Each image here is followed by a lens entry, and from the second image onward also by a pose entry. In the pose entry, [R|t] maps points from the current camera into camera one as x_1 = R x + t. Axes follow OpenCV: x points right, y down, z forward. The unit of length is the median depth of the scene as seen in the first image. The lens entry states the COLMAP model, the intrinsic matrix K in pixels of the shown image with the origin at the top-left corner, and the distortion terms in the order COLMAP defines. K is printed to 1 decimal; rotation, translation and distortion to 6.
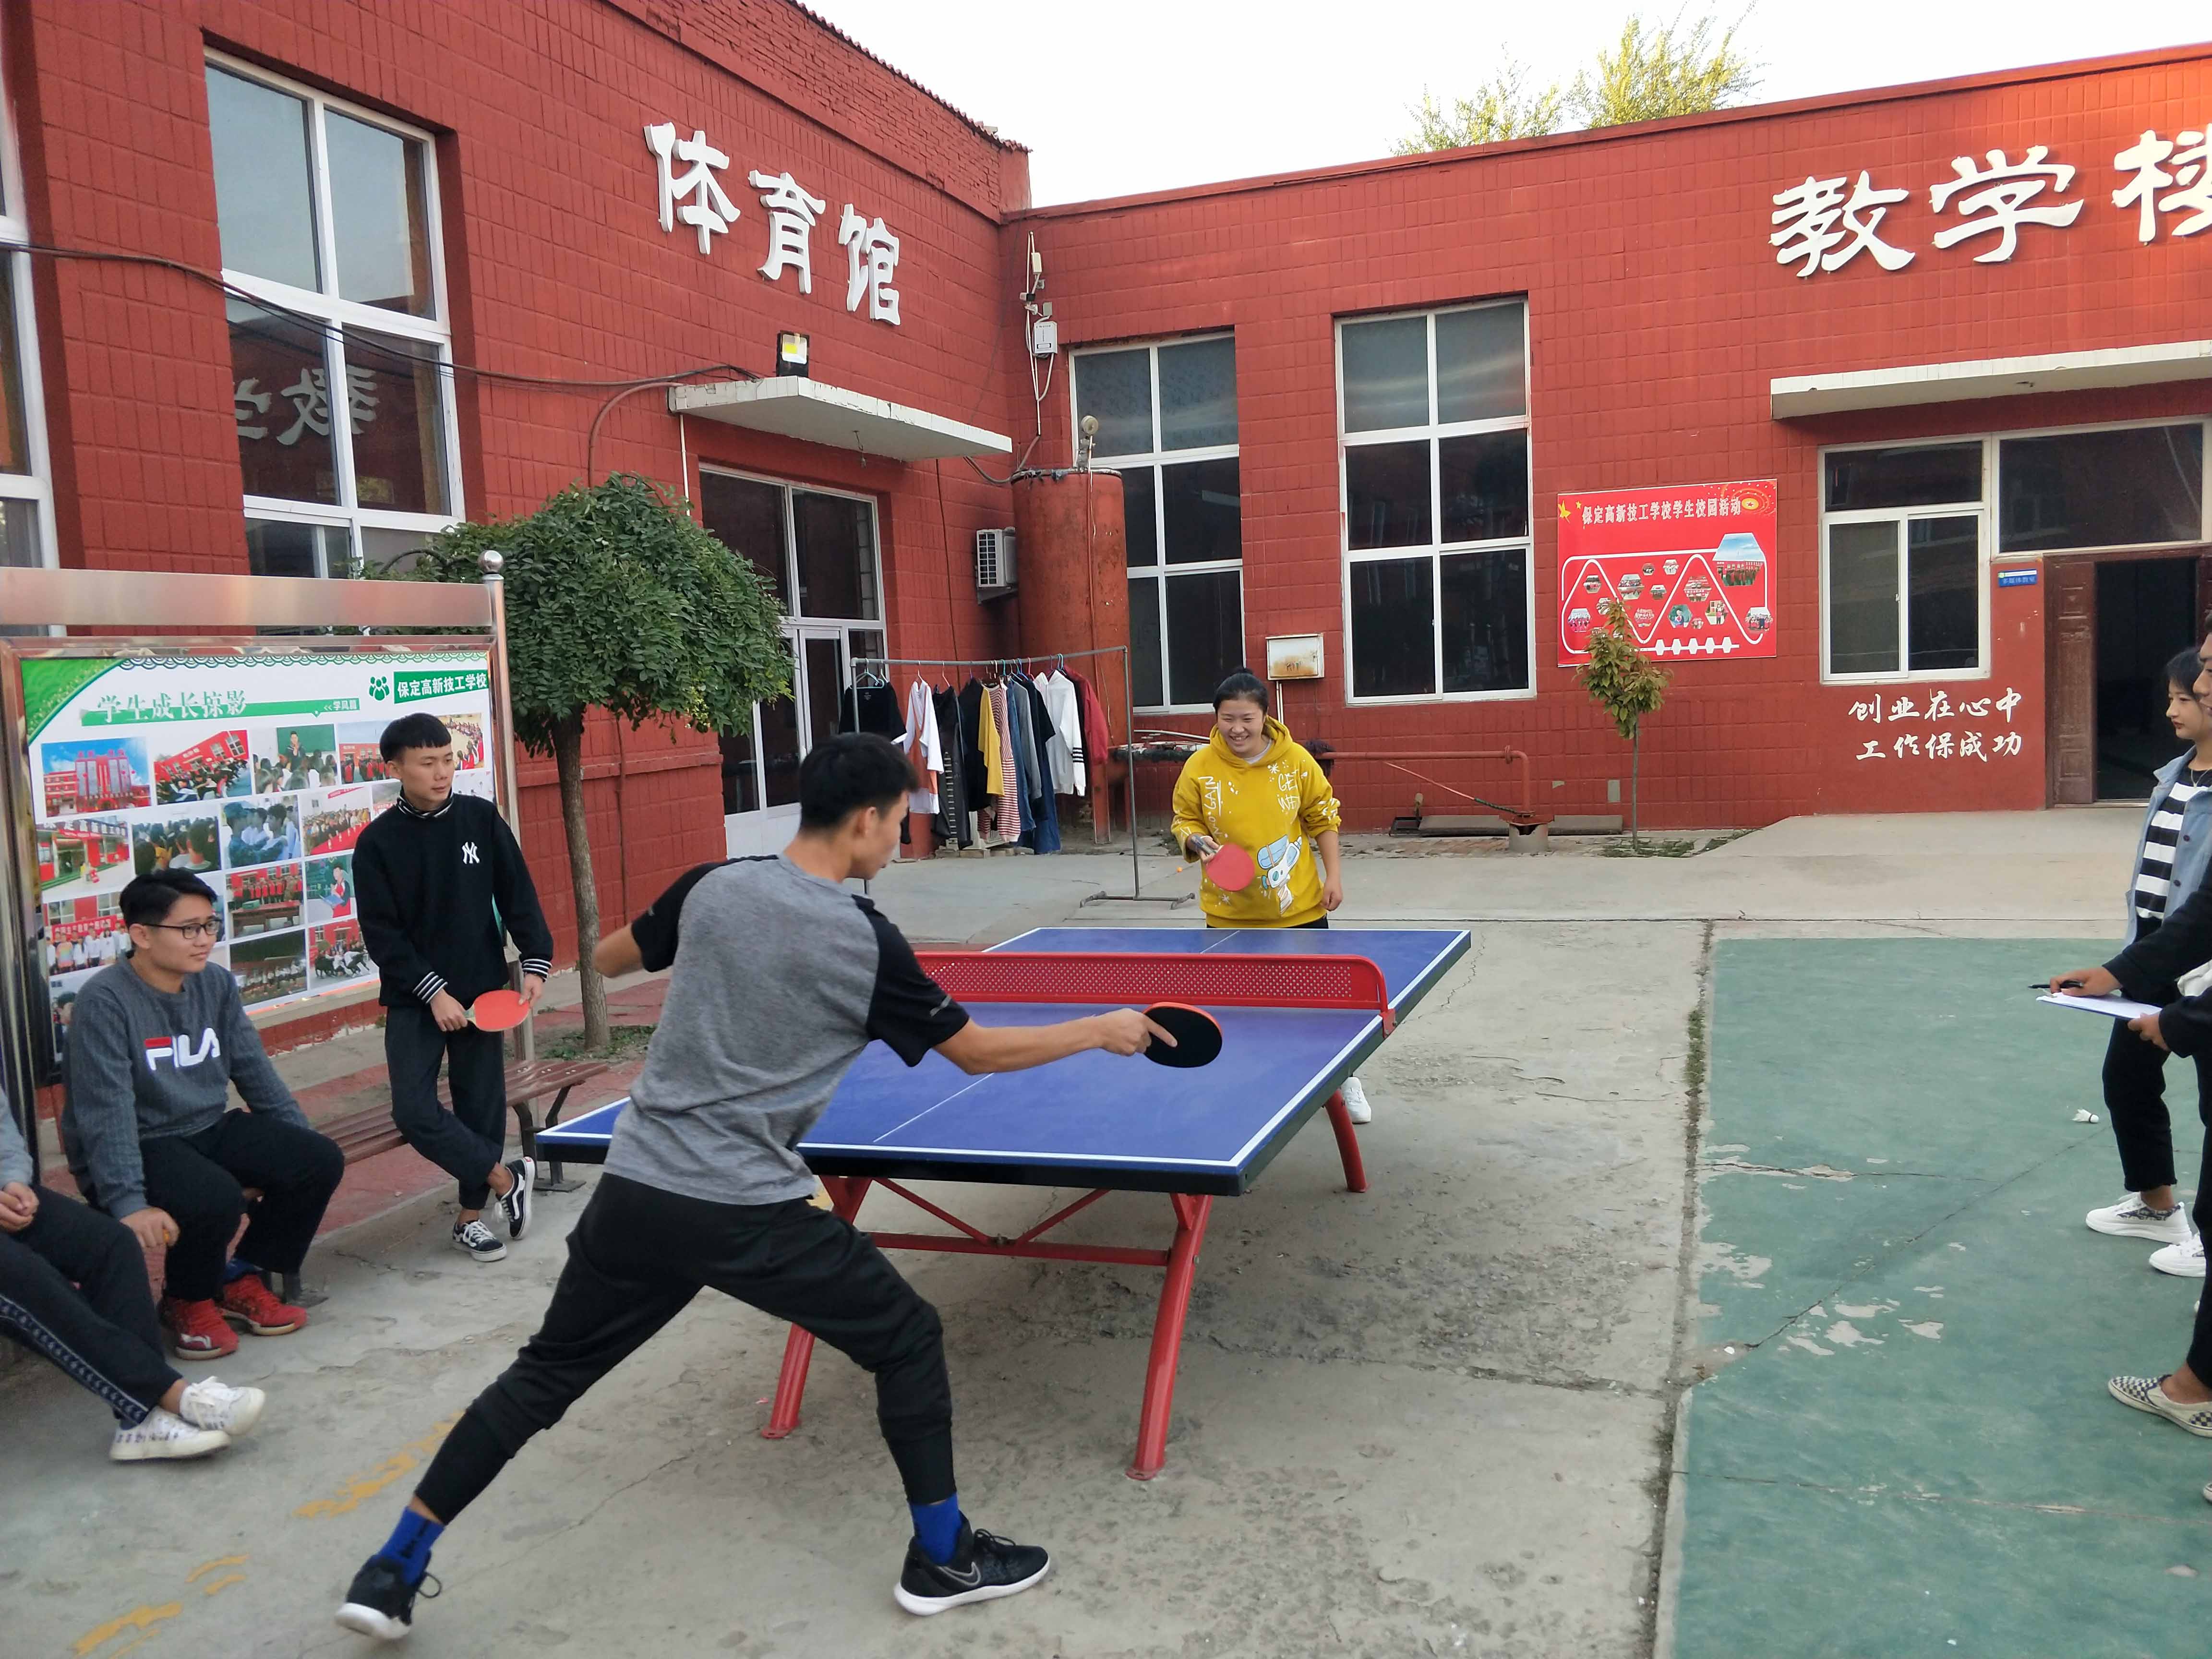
lens RADIAL K [[1783.1, 0, 1104.6], [0, 1783.1, 838.2], [0, 0, 1]] dist [0.049931, -0.070446]
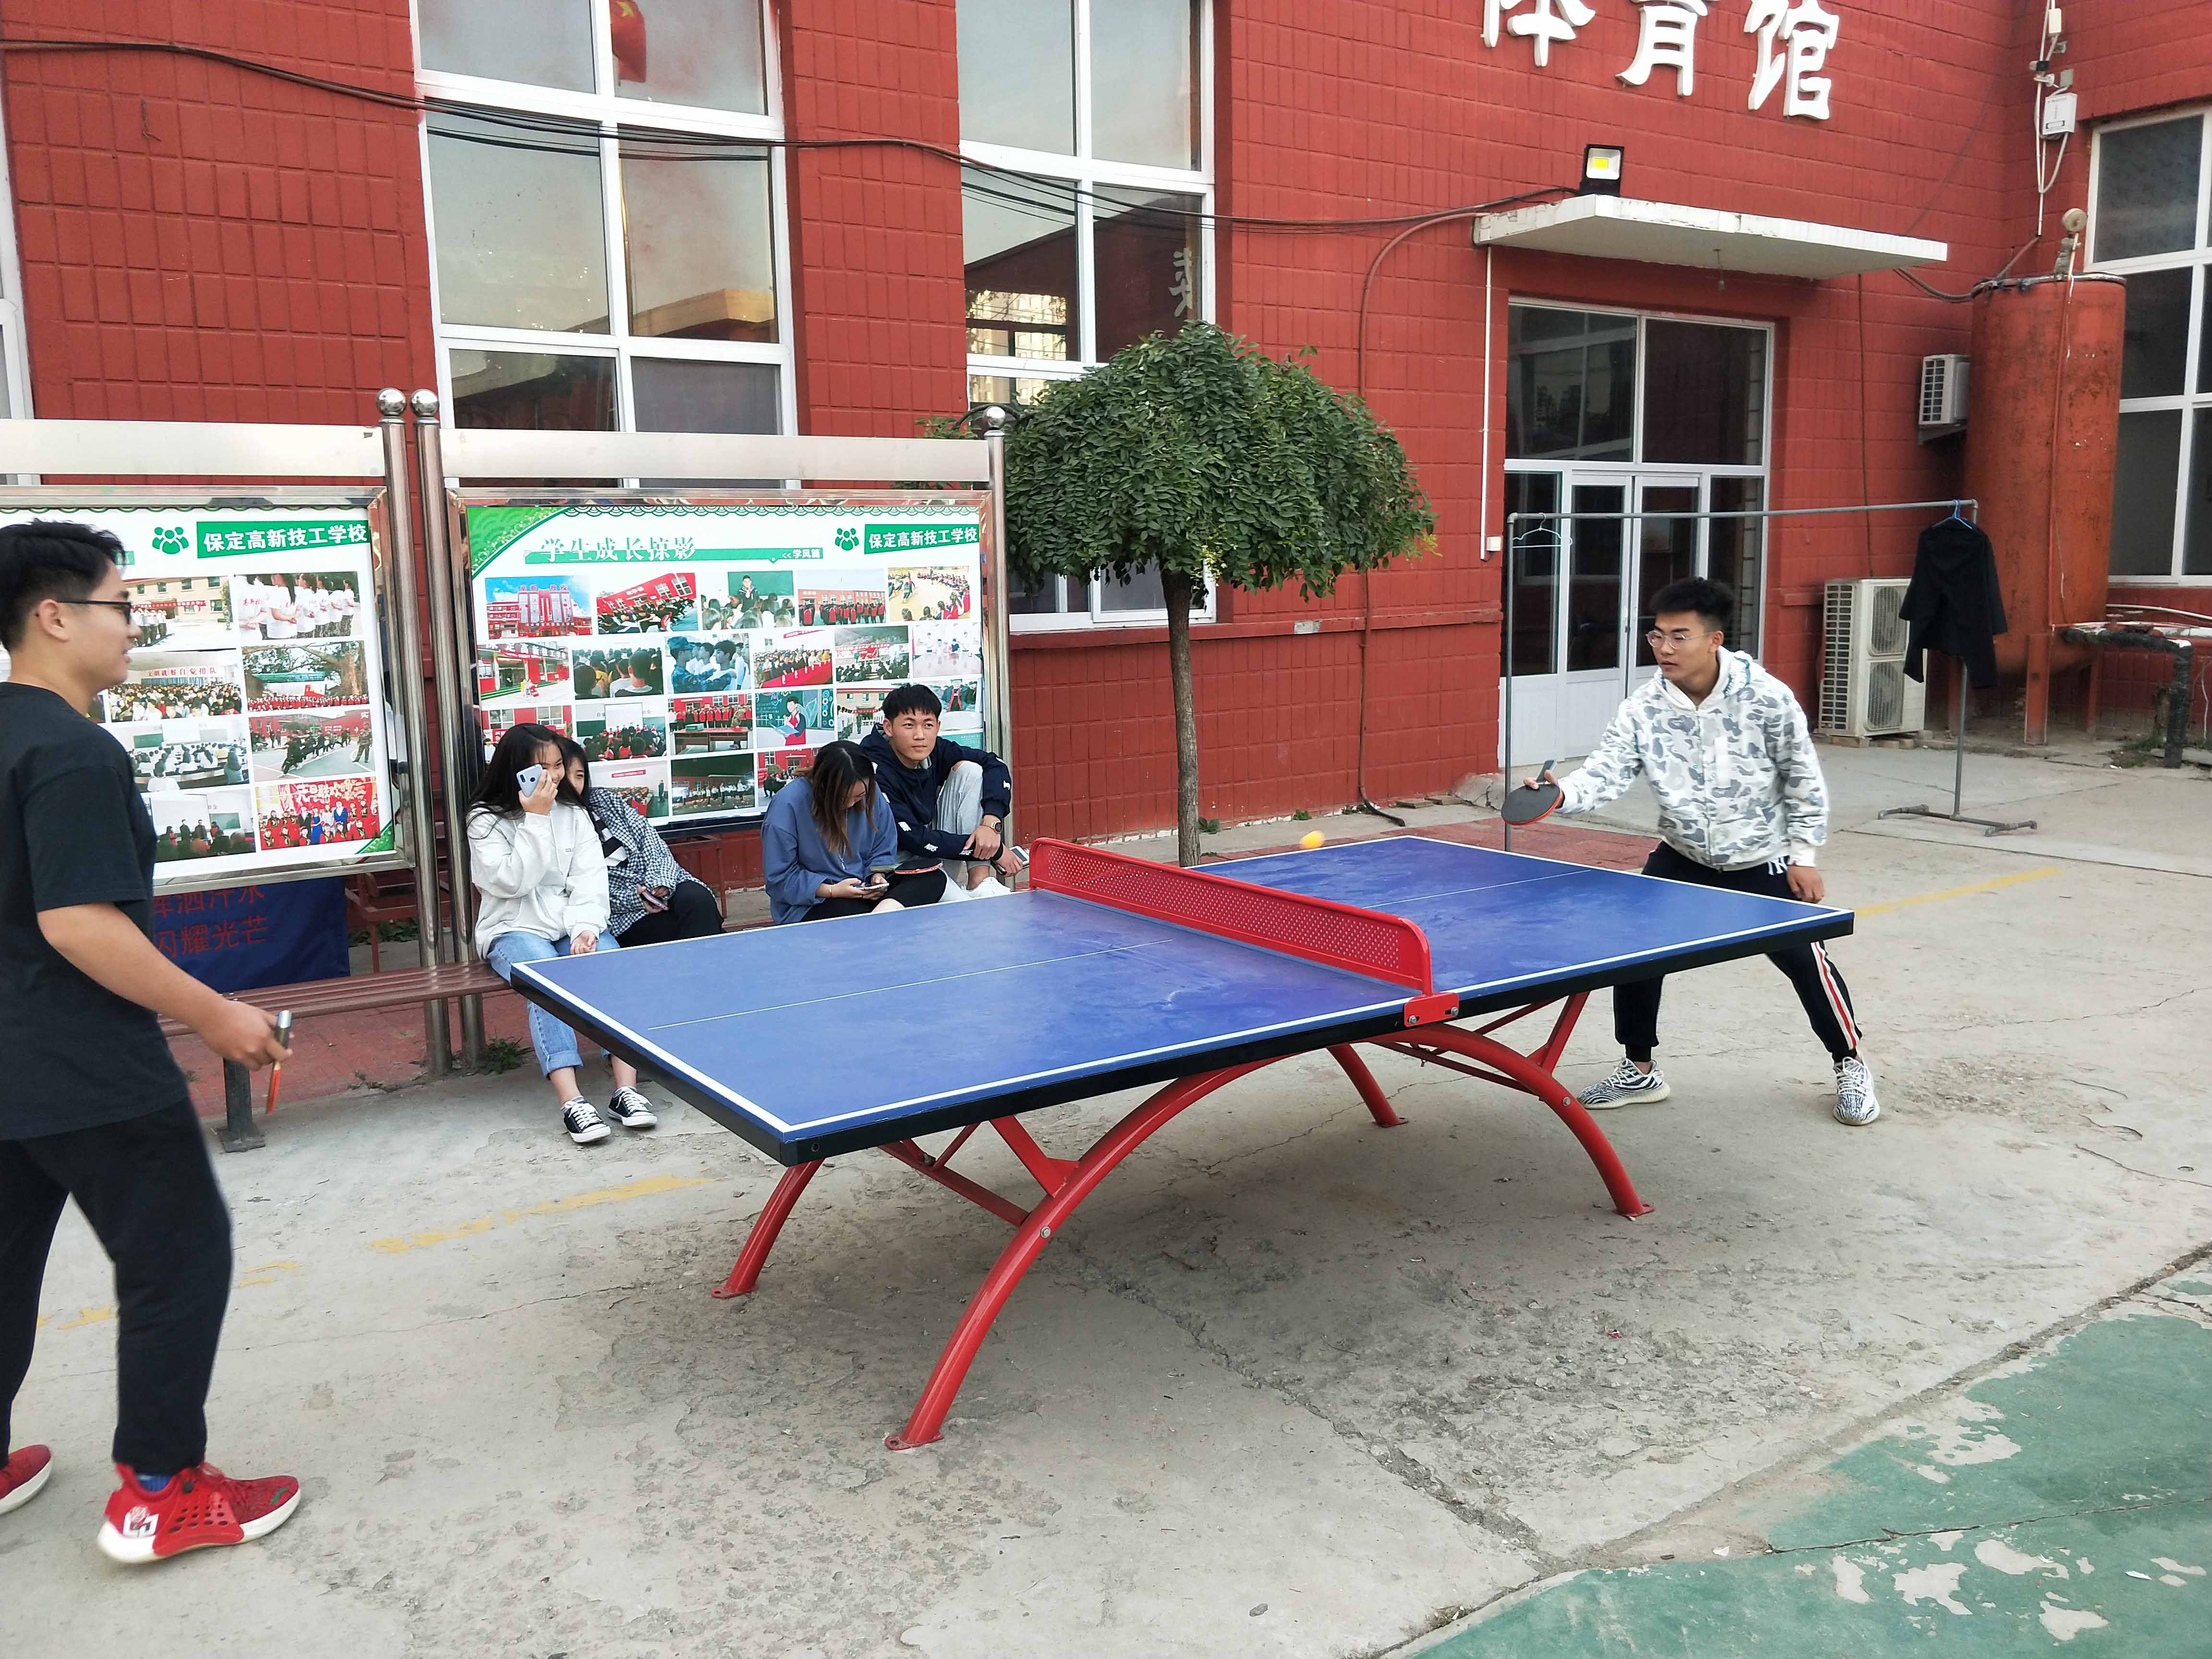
lens RADIAL K [[1790.1, 0, 1106.9], [0, 1790.1, 834.1], [0, 0, 1]] dist [0.049073, -0.073562]
pose [[0.809429, 0.123939, -0.573990, 0.181337], [-0.075629, 0.991335, 0.107404, -0.017134], [0.582327, -0.043526, 0.811788, 0.101916]]
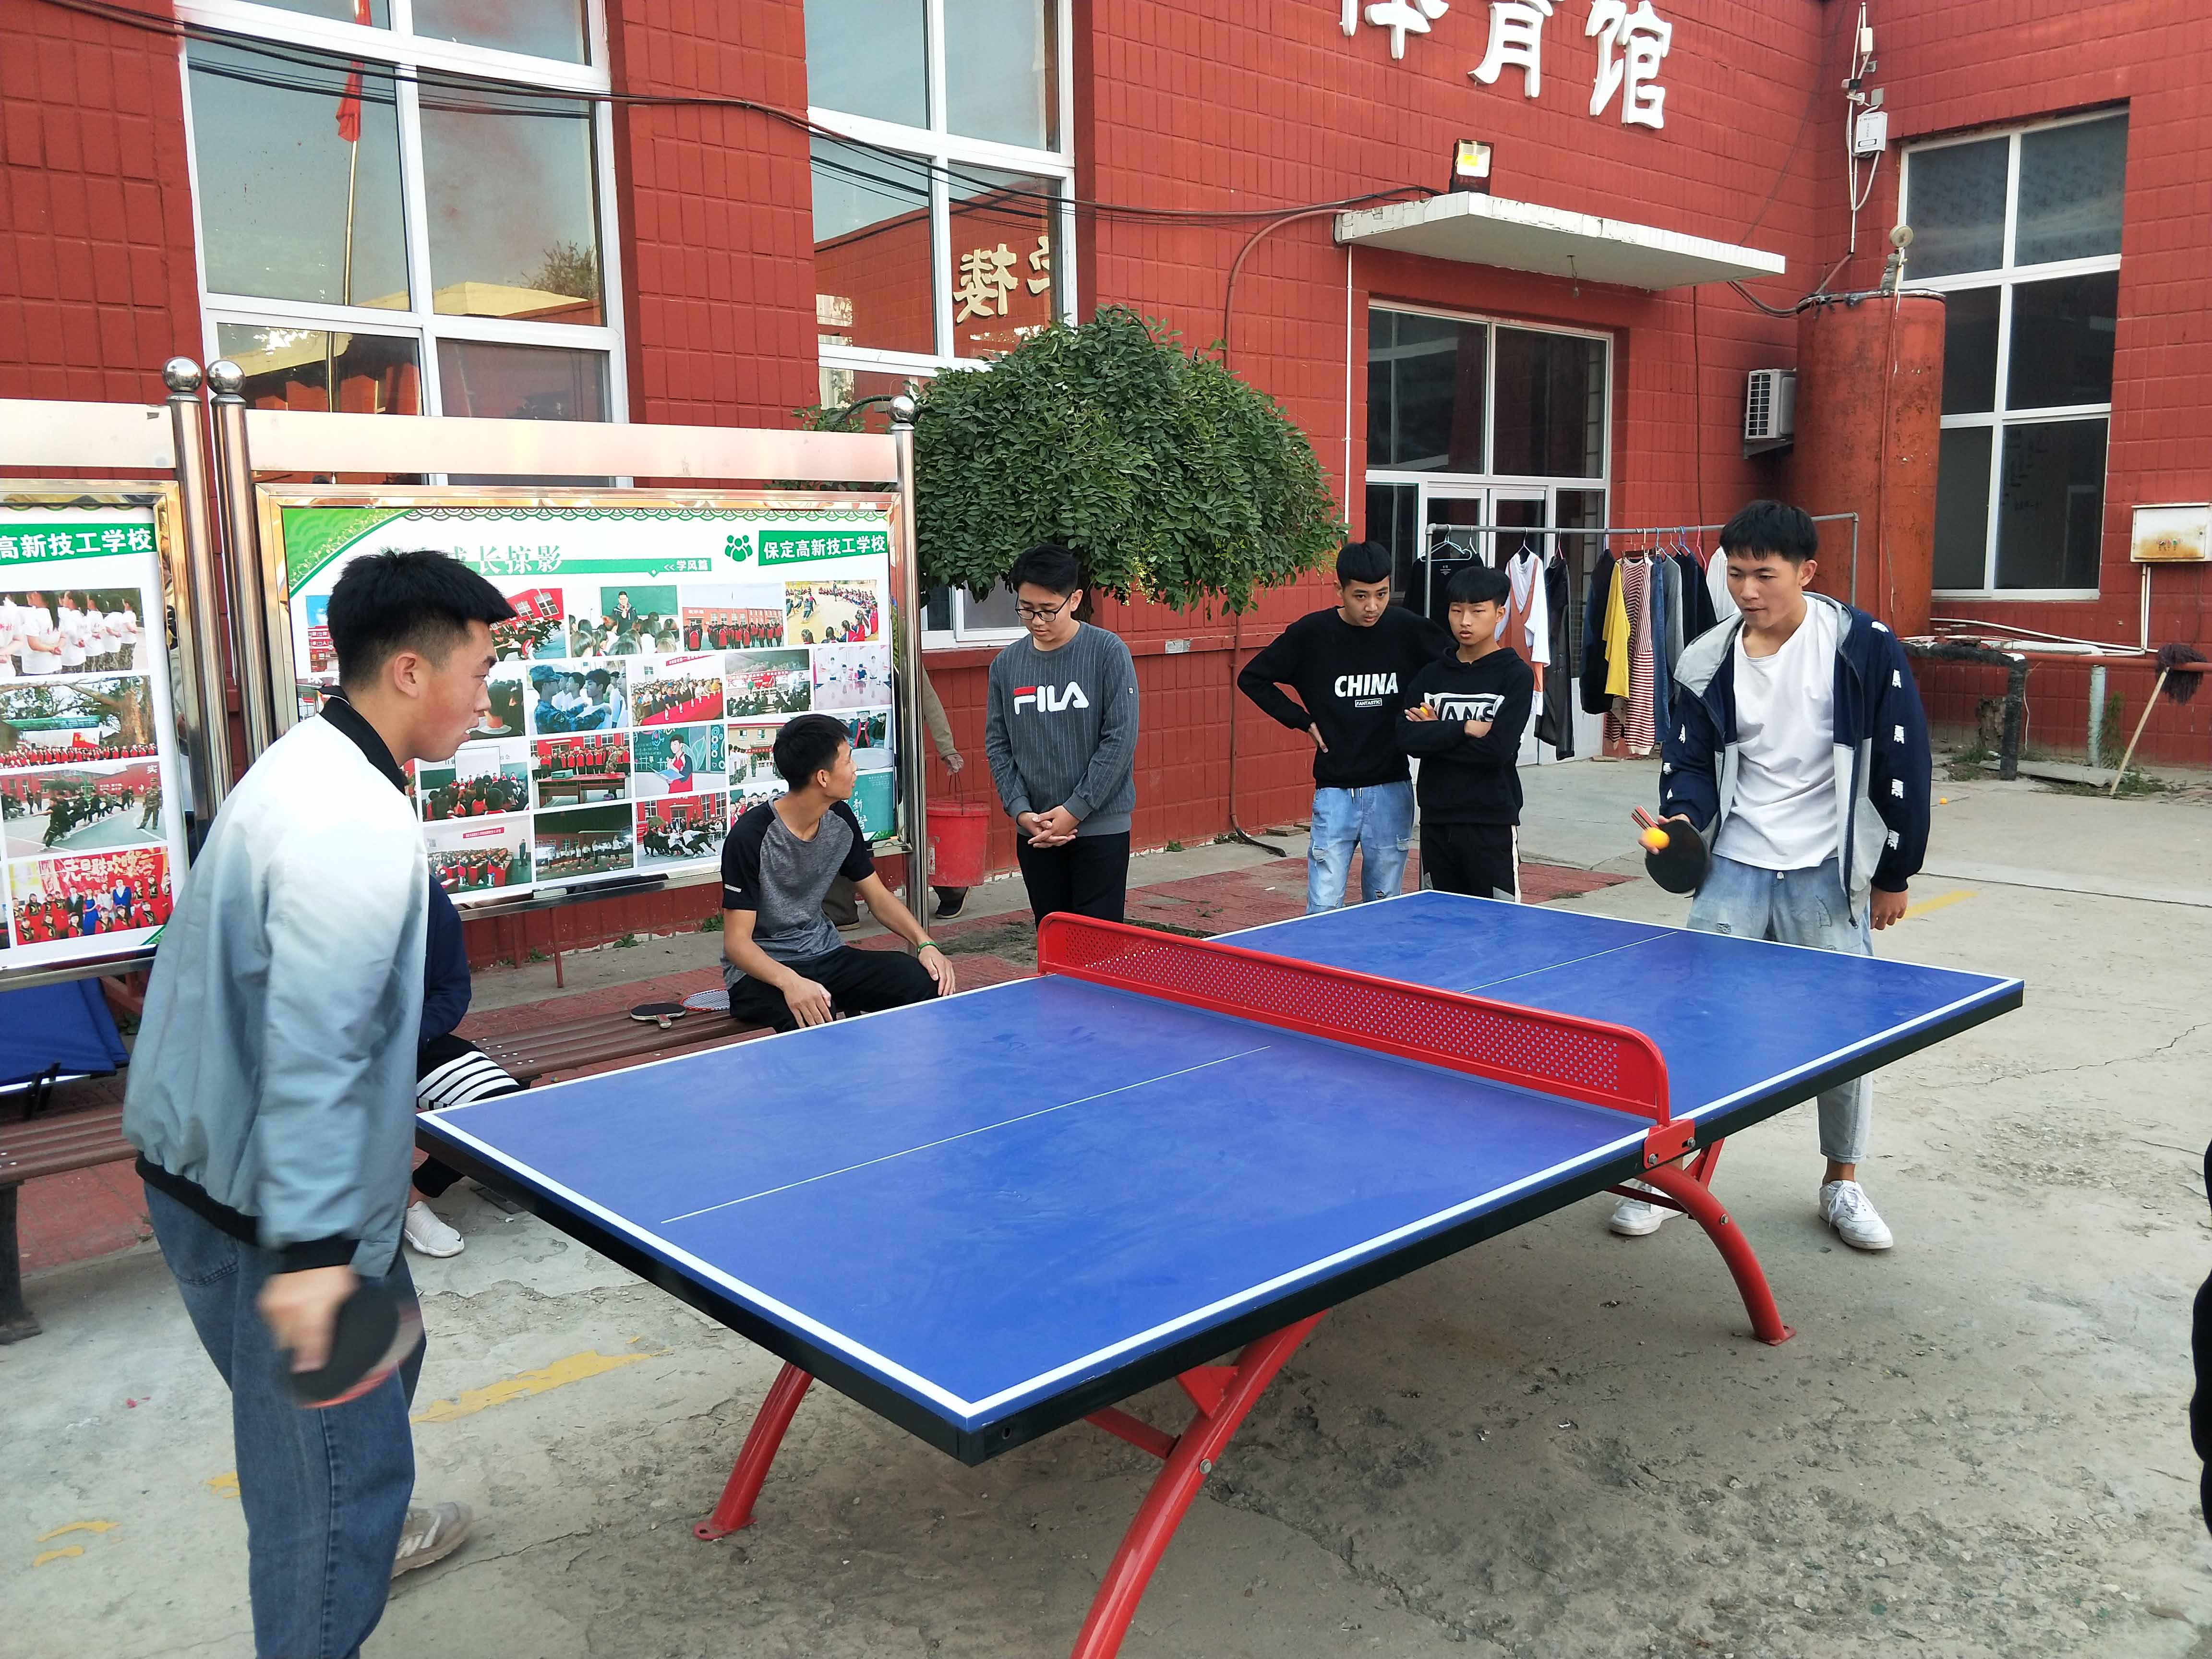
lens RADIAL K [[1794.6, 0, 1106.9], [0, 1794.6, 833.6], [0, 0, 1]] dist [0.033986, -0.046845]
pose [[0.883577, 0.102606, -0.456907, 0.097490], [-0.069114, 0.993588, 0.089471, -0.016555], [0.463158, -0.047476, 0.885003, 0.132747]]
